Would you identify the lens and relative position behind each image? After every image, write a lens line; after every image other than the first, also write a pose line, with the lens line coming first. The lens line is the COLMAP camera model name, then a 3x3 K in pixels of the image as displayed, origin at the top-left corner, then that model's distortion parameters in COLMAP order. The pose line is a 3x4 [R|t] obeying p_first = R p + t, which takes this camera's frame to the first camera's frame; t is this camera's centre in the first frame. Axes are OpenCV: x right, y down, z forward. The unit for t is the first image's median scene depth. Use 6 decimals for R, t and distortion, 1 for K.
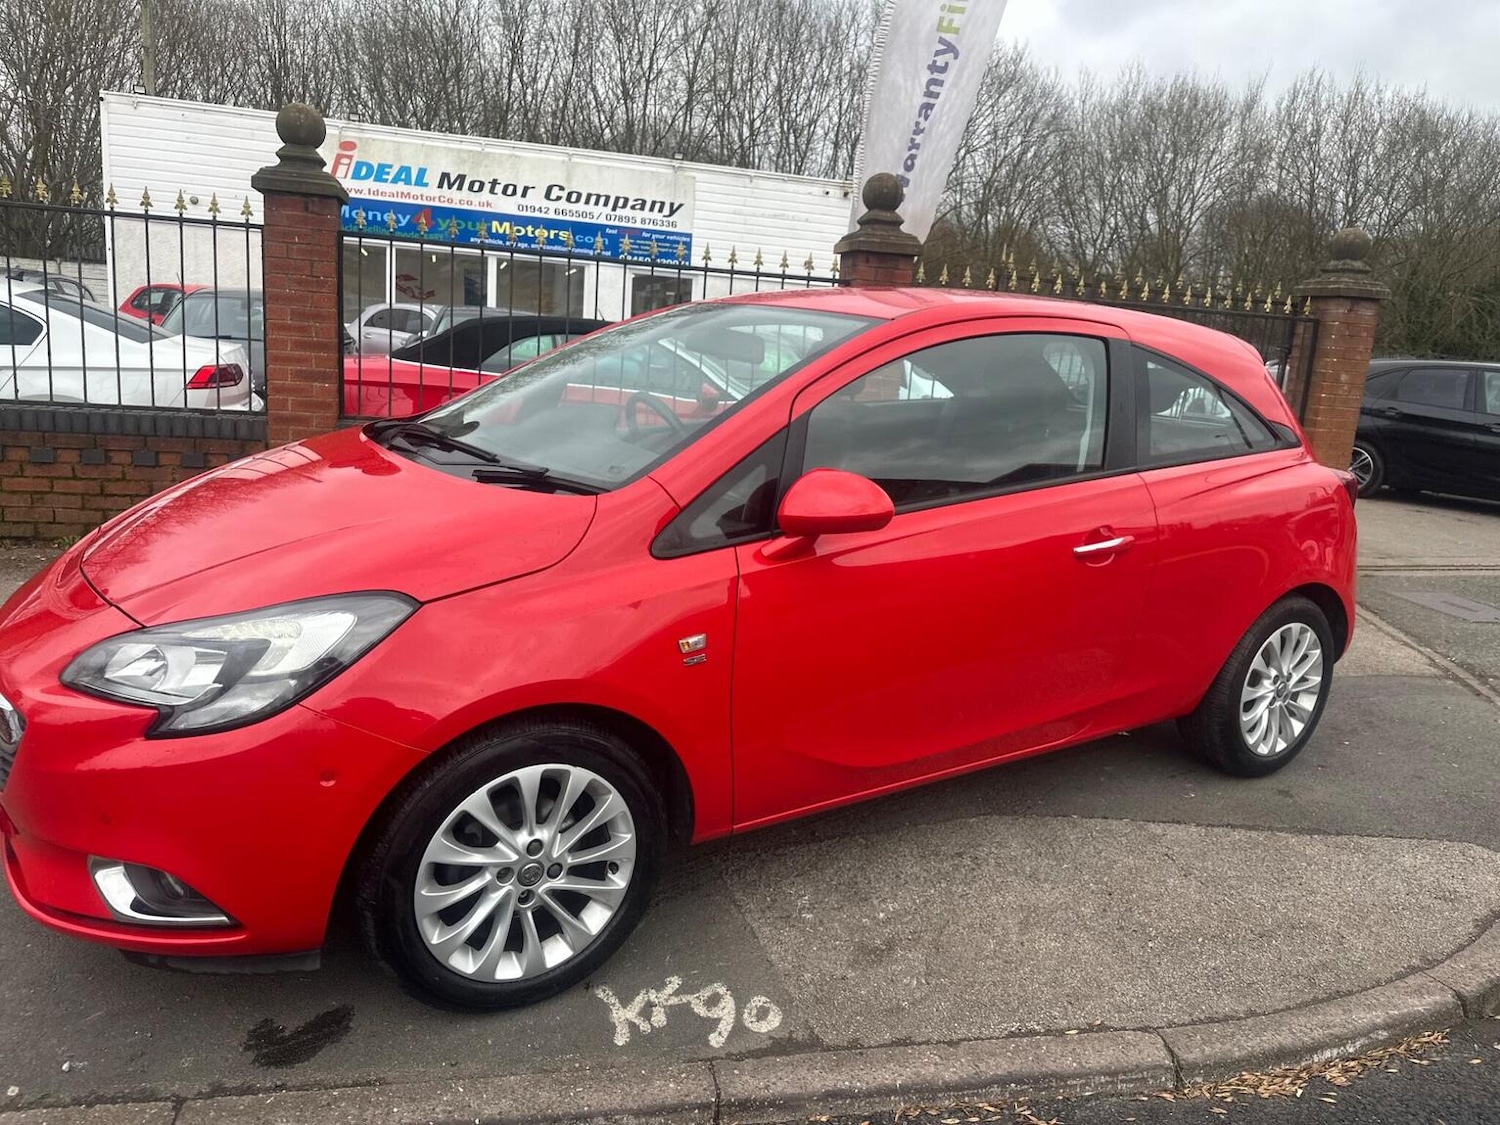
lens RADIAL K [[1079.5, 0, 747.3], [0, 1079.5, 546.0], [0, 0, 1]] dist [0.038247, -0.051495]
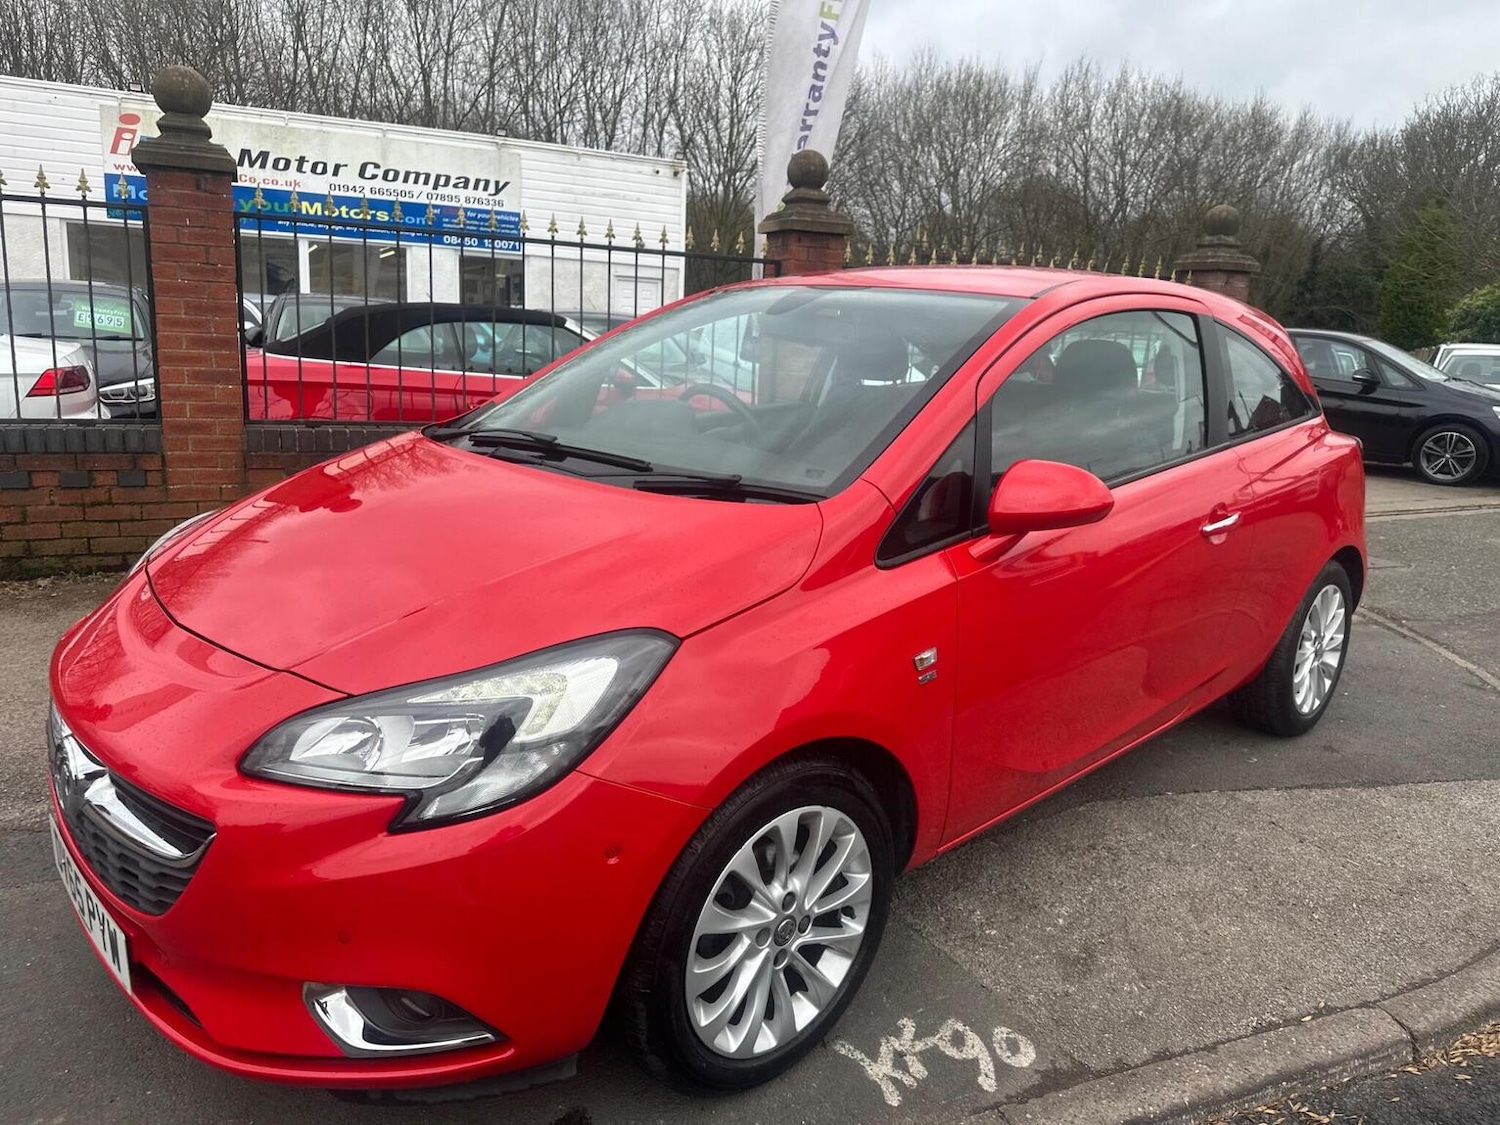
lens RADIAL K [[1084.1, 0, 744.2], [0, 1084.1, 542.5], [0, 0, 1]] dist [0.009628, -0.014114]
pose [[0.981432, -0.060538, 0.182009, -0.248169], [0.058100, 0.998136, 0.018697, -0.023010], [-0.182801, -0.007776, 0.983119, 0.087824]]
